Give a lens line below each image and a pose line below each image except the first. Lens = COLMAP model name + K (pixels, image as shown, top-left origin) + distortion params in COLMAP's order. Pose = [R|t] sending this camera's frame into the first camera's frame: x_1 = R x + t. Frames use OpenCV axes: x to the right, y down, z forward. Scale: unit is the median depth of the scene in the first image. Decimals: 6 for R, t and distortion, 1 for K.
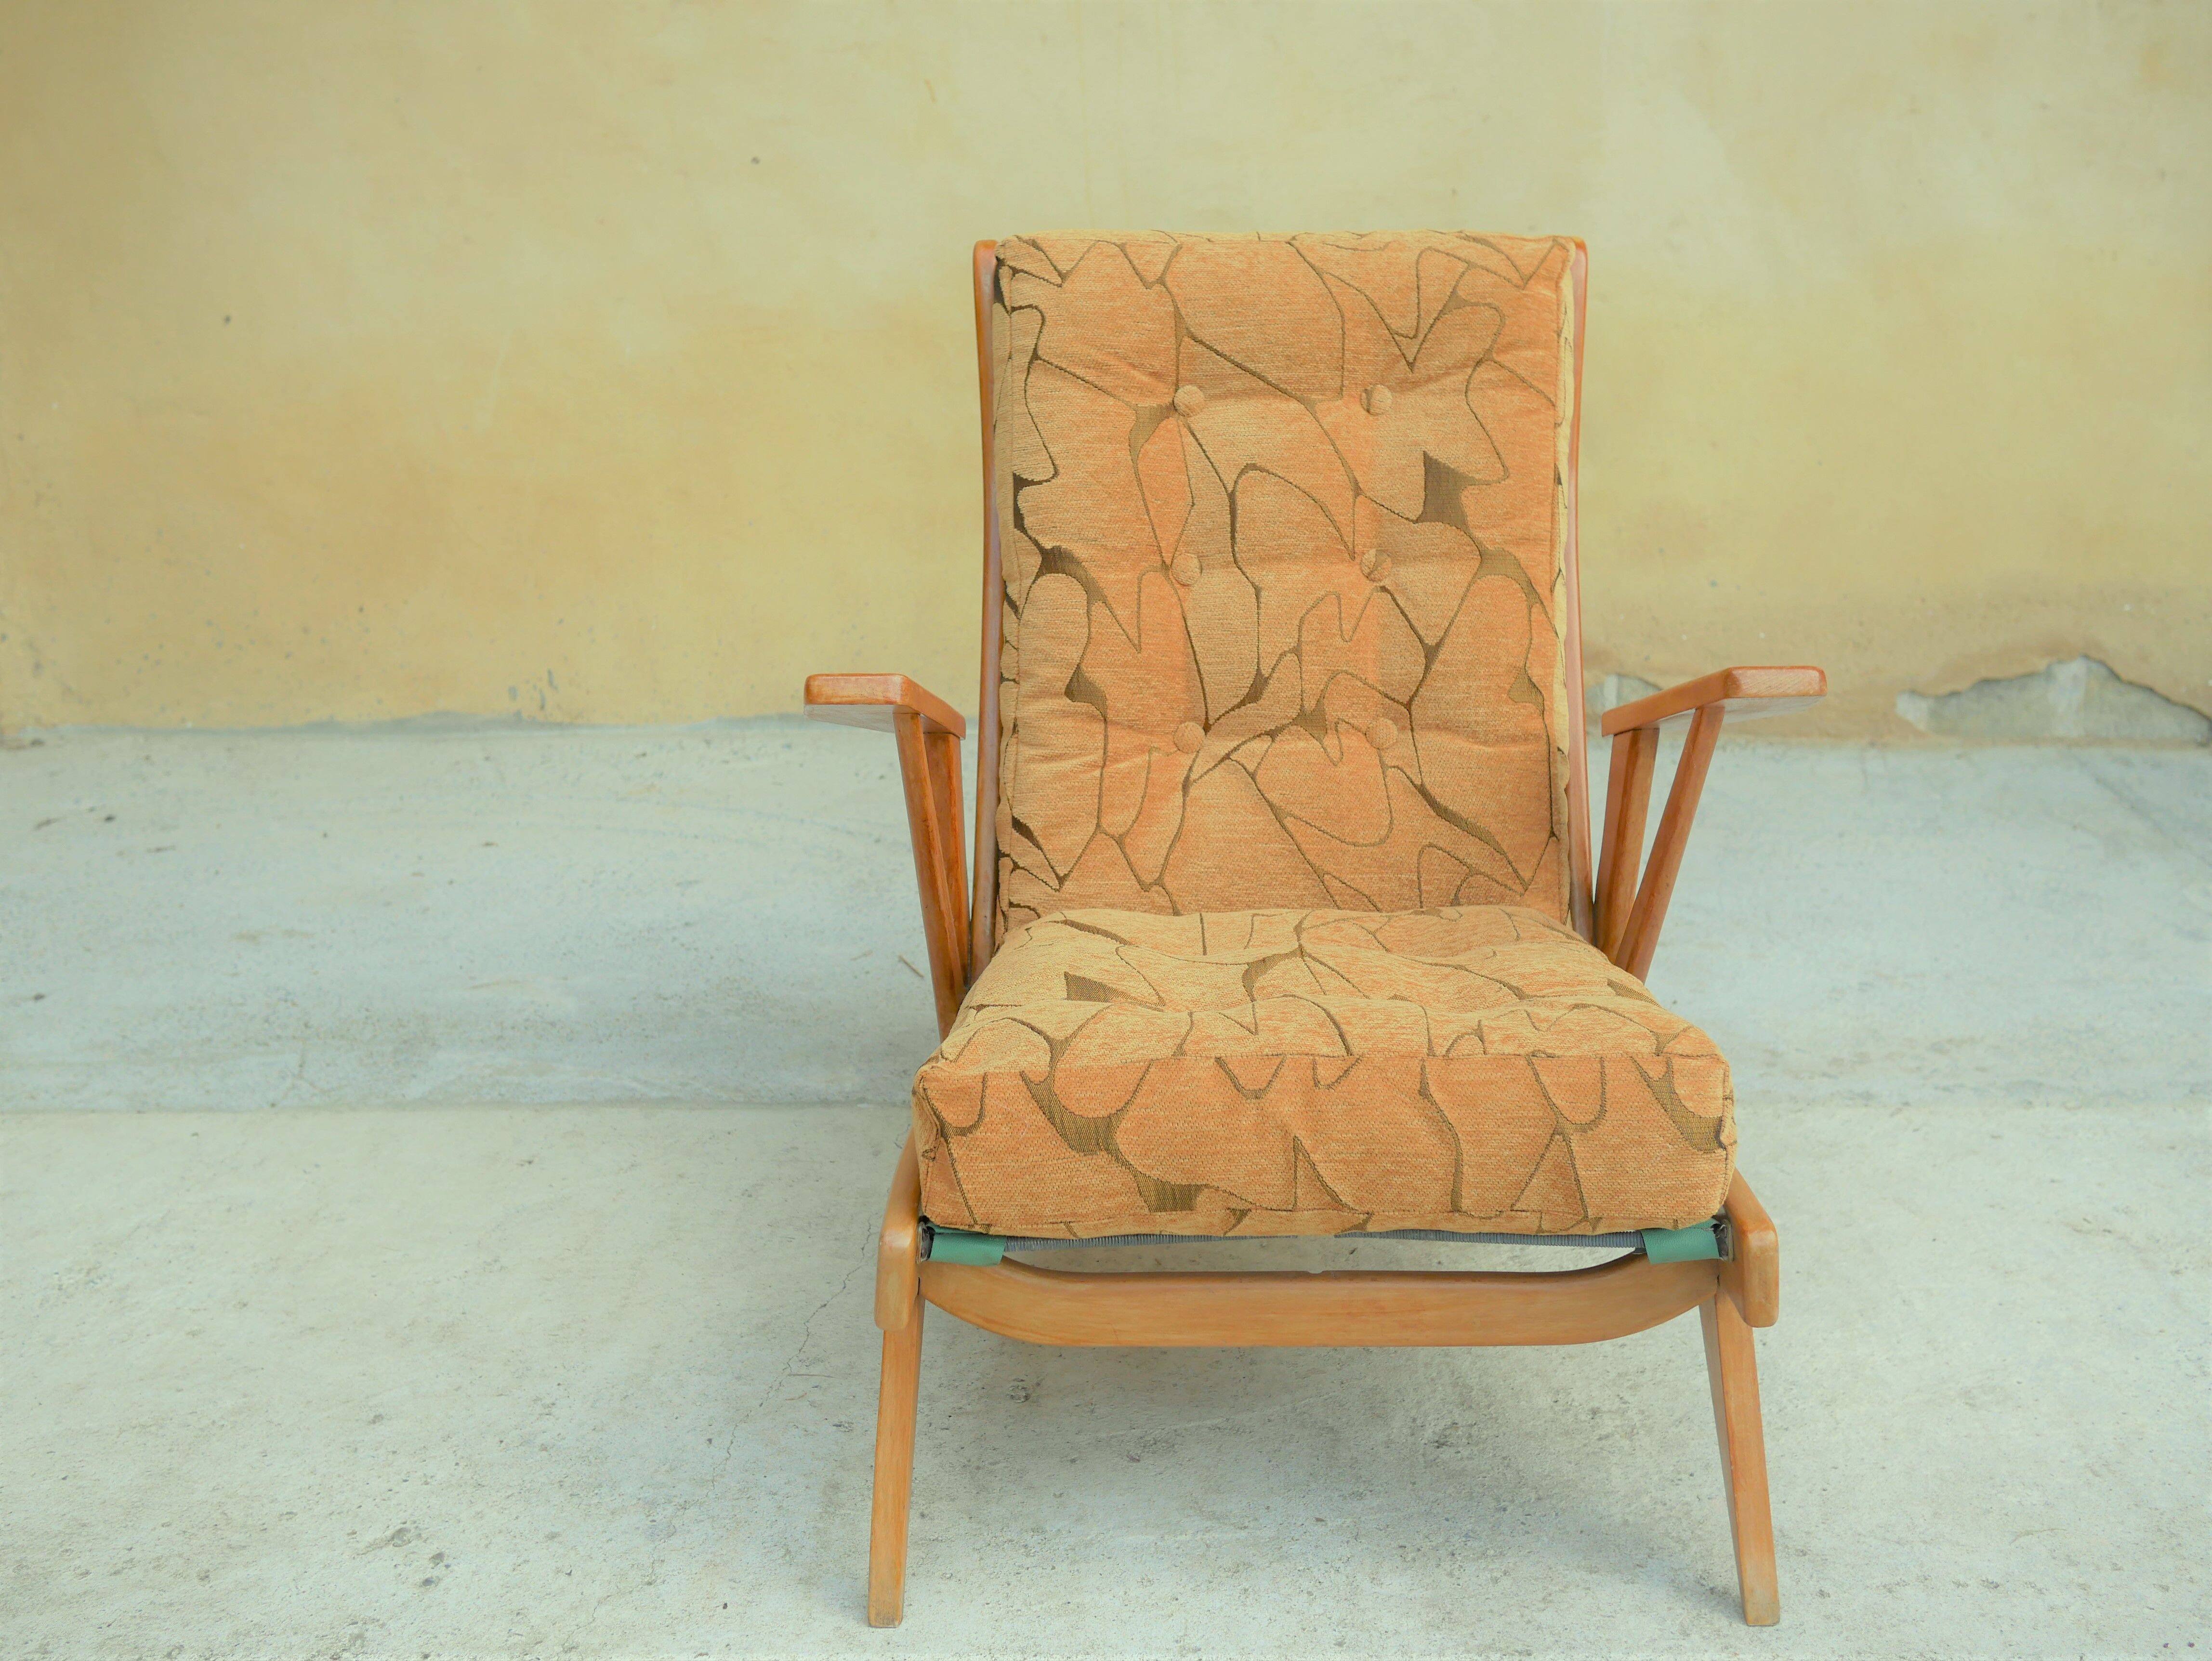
lens RADIAL K [[2526.2, 0, 1093.2], [0, 2526.2, 814.7], [0, 0, 1]] dist [-0.008579, 0.000000]
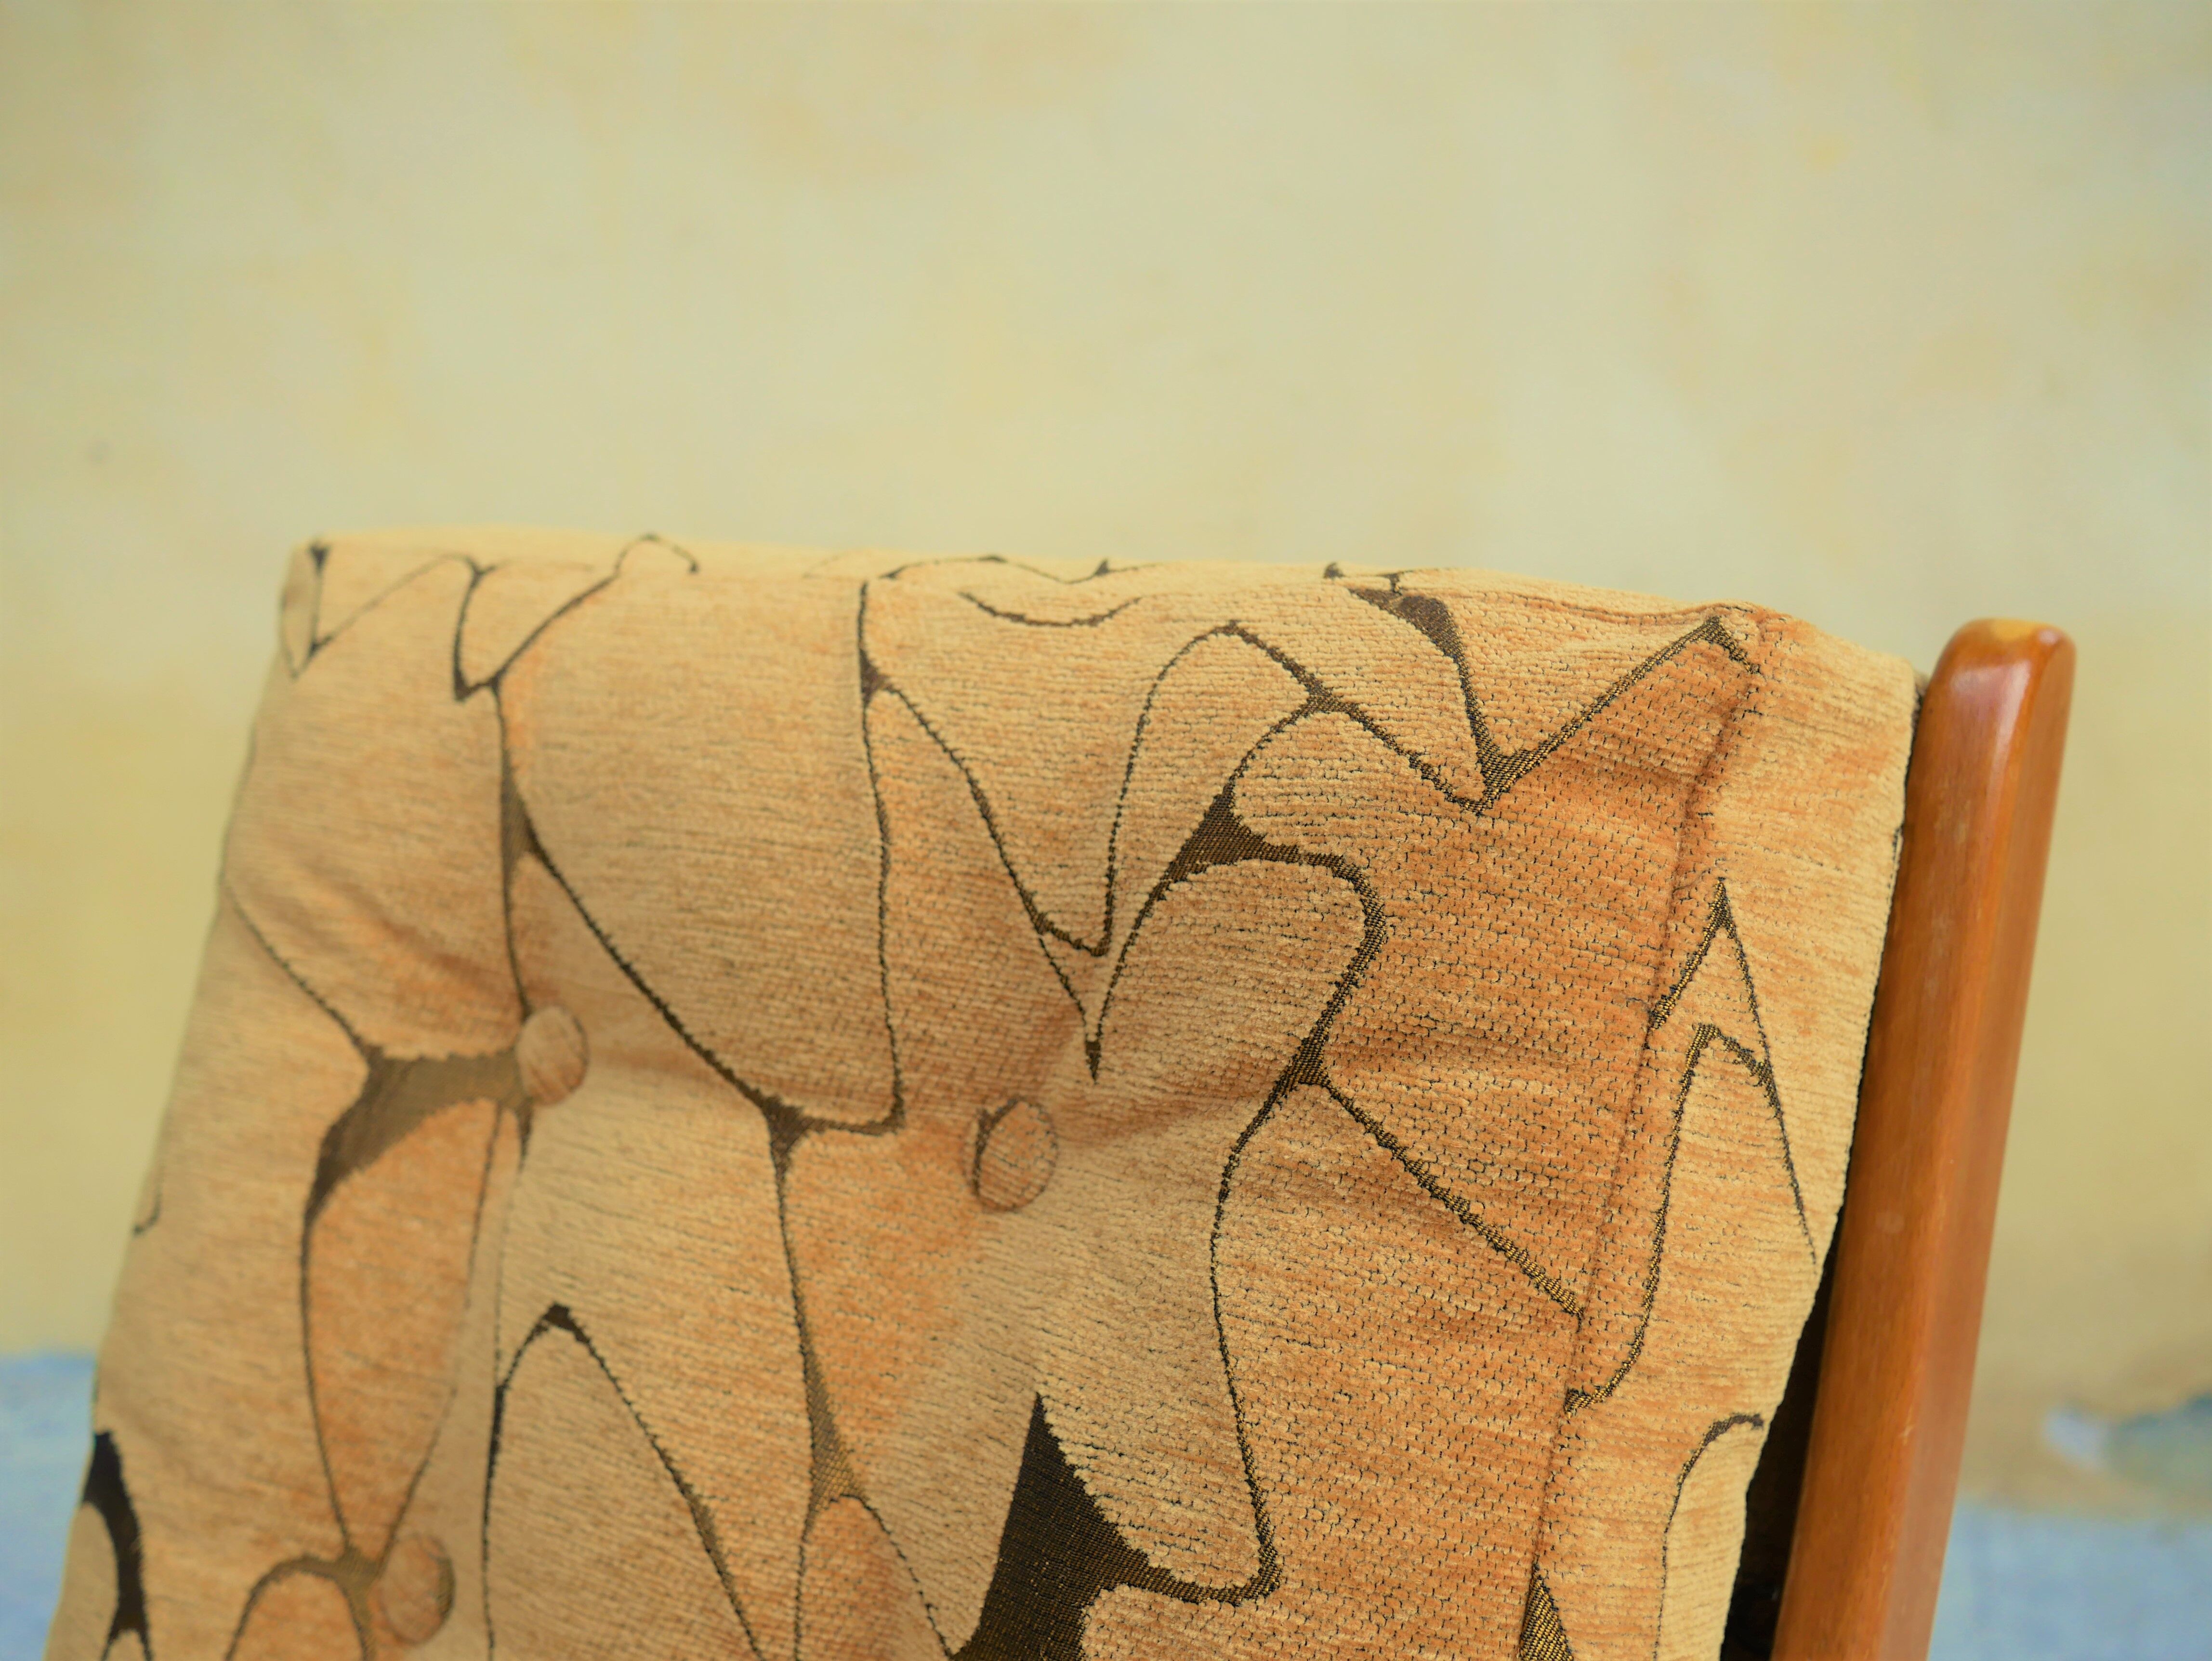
lens RADIAL K [[2526.2, 0, 1102.4], [0, 2526.2, 825.2], [0, 0, 1]] dist [-0.008579, 0.000000]
pose [[0.996419, 0.027060, -0.080103, 0.201607], [-0.037945, 0.989754, -0.137649, -0.123975], [0.075558, 0.140196, 0.987237, 0.547247]]
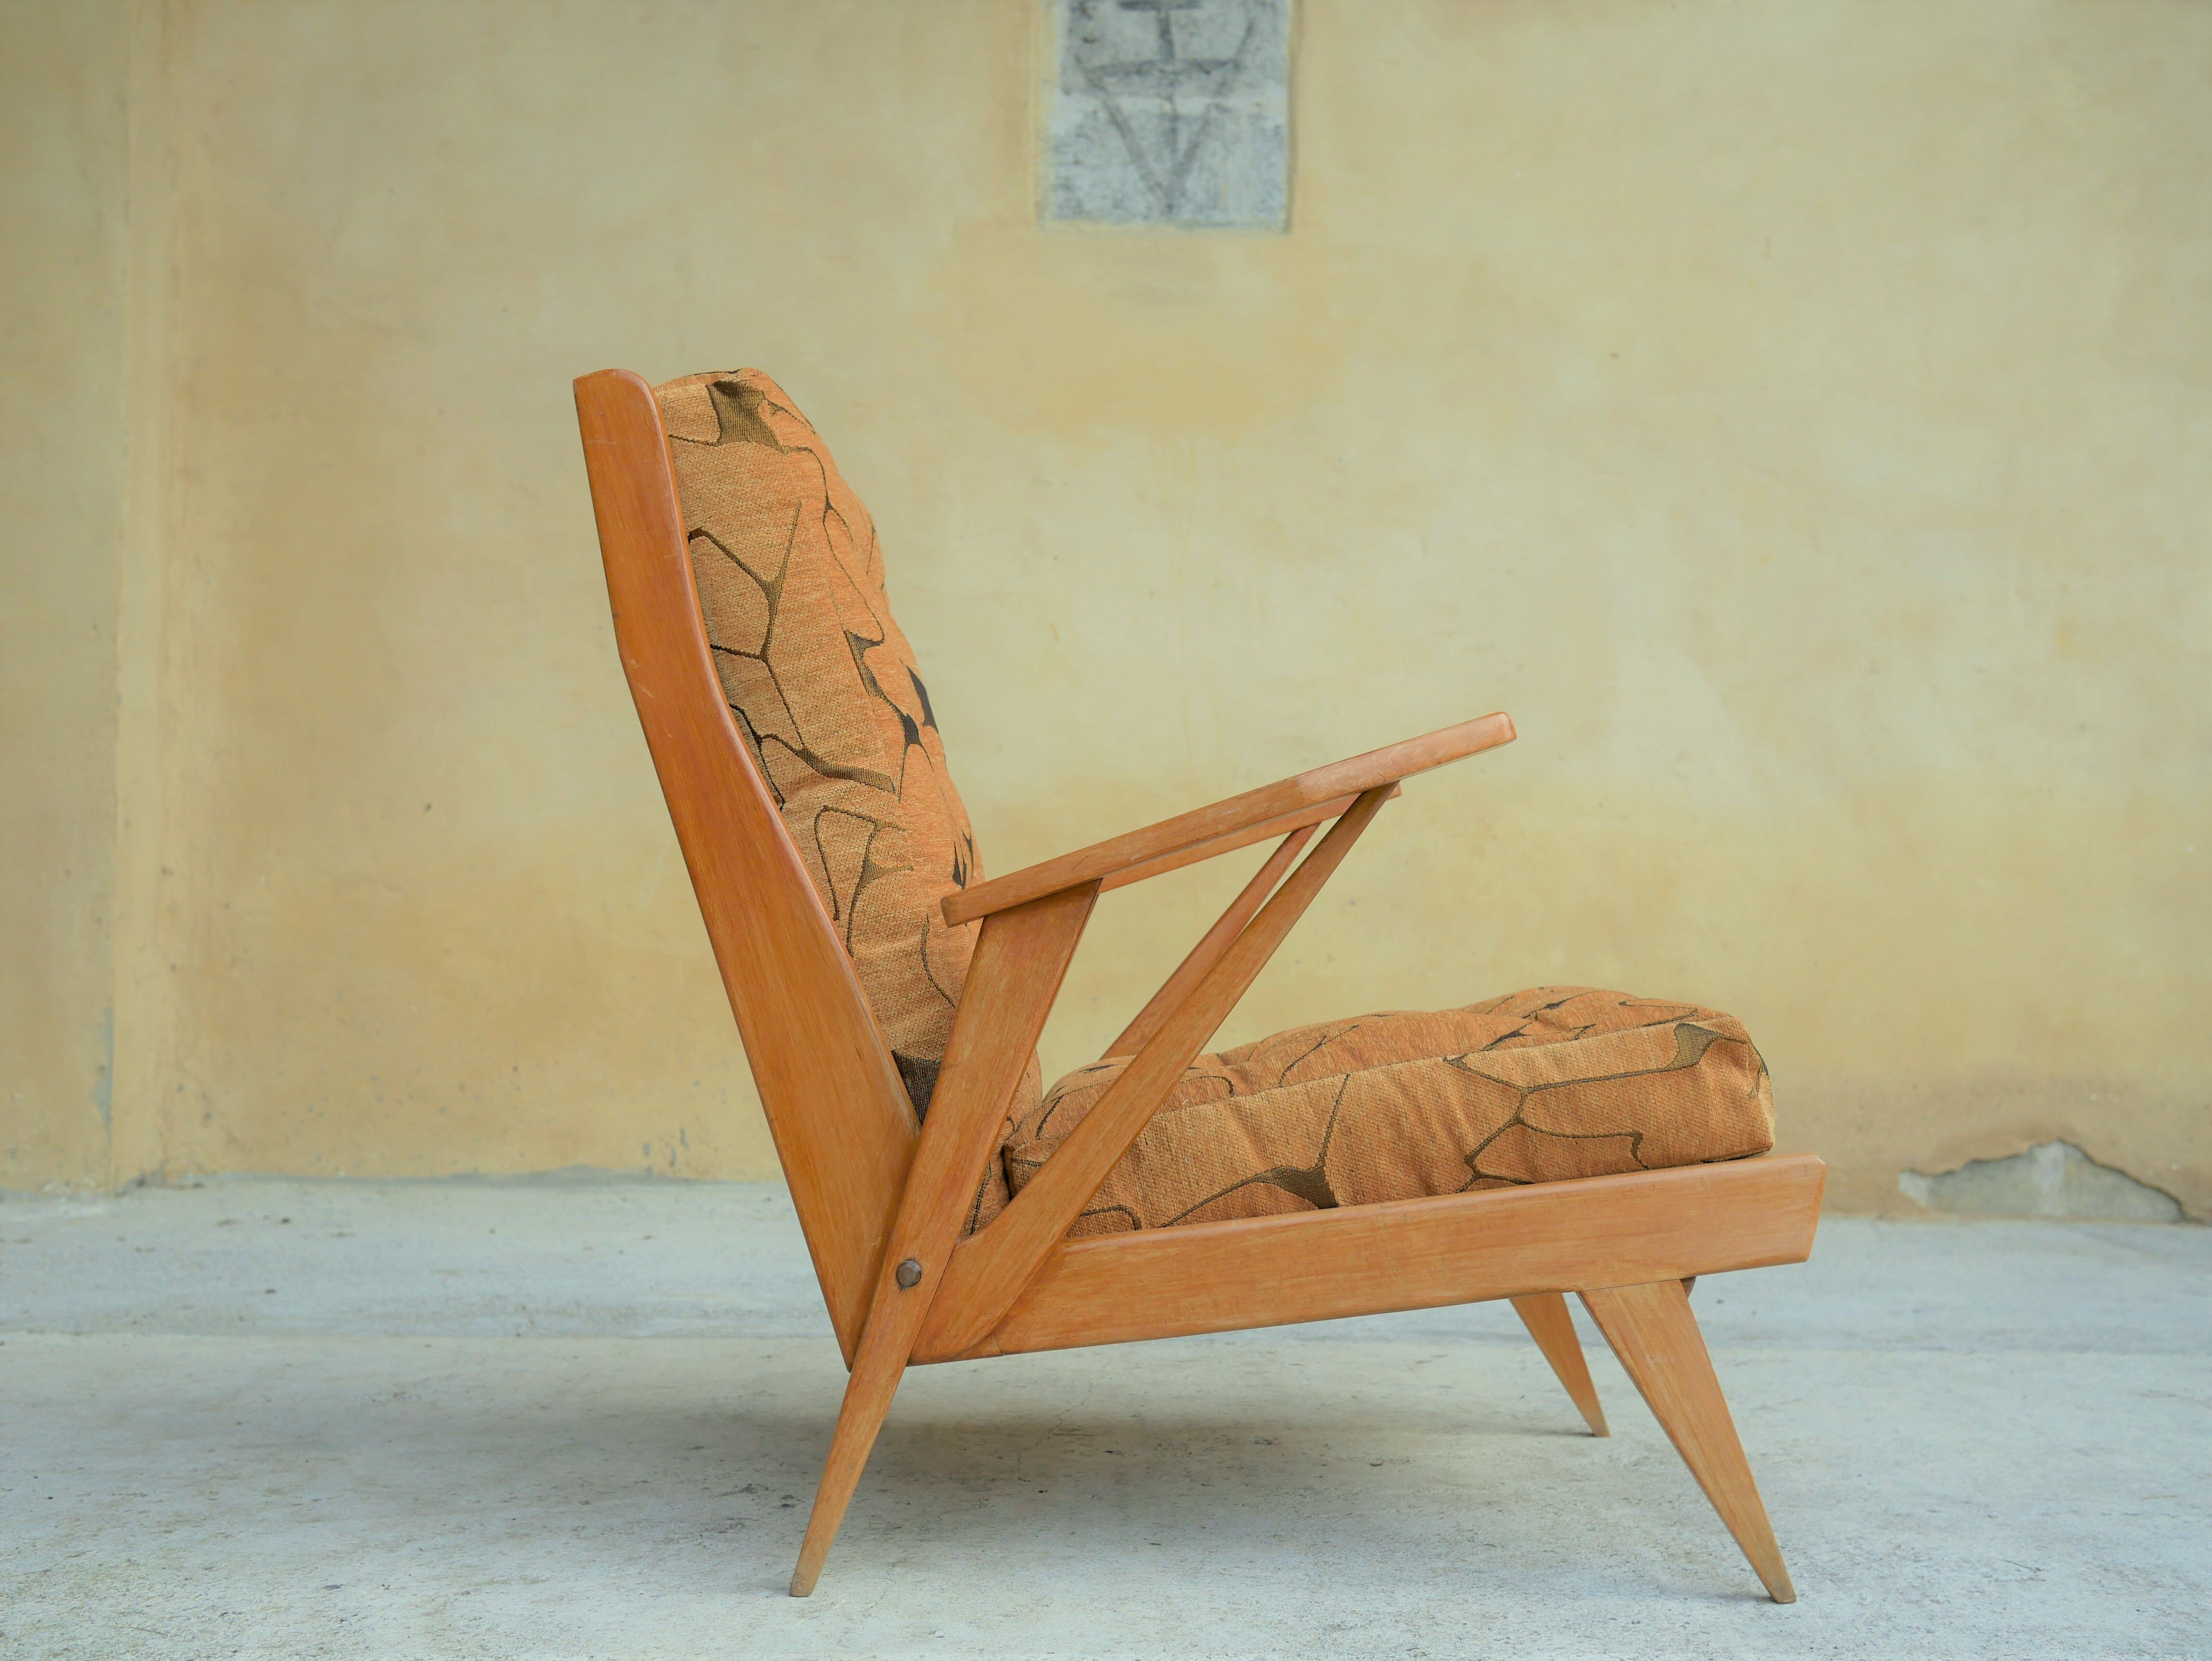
lens RADIAL K [[2526.2, 0, 1103.1], [0, 2526.2, 817.9], [0, 0, 1]] dist [-0.008579, 0.000000]
pose [[0.998835, 0.028682, 0.038800, -0.107870], [-0.014113, 0.942645, -0.333499, 0.242652], [-0.046140, 0.332563, 0.941952, -0.116408]]
